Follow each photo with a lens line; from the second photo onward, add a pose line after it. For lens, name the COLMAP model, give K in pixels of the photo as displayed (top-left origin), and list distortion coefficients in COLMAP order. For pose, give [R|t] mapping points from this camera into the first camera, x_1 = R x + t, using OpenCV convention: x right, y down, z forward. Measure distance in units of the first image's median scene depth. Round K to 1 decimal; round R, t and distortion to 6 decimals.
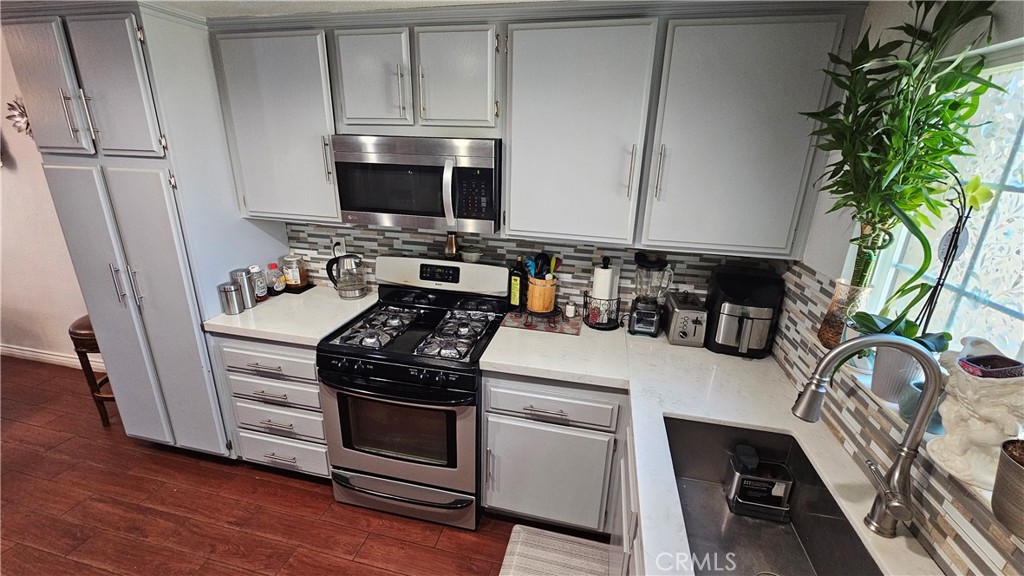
lens RADIAL K [[420.4, 0, 508.8], [0, 420.4, 285.3], [0, 0, 1]] dist [-0.001103, 0.000547]
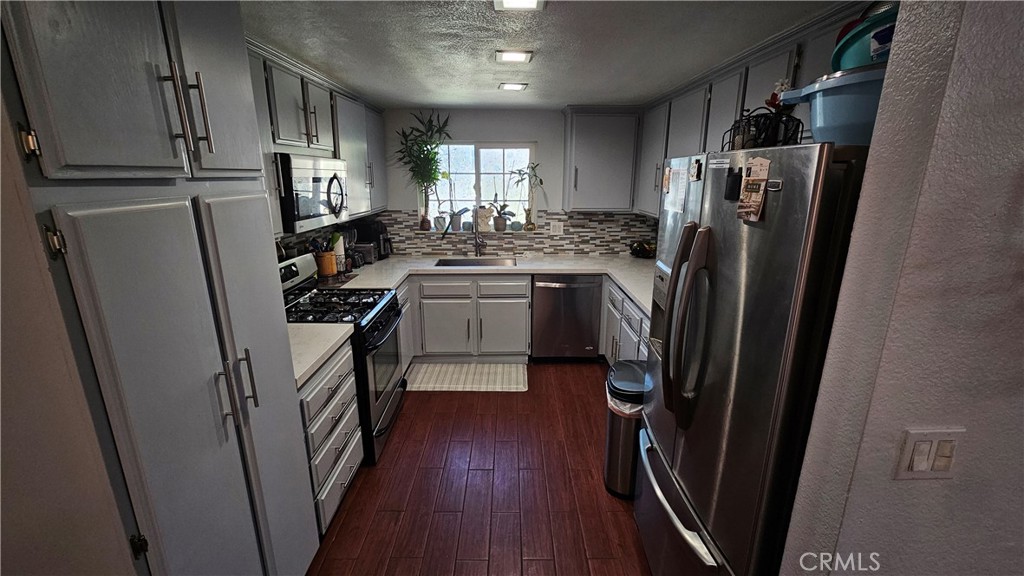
lens RADIAL K [[420.4, 0, 512.9], [0, 420.4, 282.0], [0, 0, 1]] dist [-0.001103, 0.000547]
pose [[-0.237050, -0.266606, 0.934199, -1.694700], [0.294459, 0.896656, 0.330610, -0.248722], [-0.925798, 0.353454, -0.134048, 0.730723]]
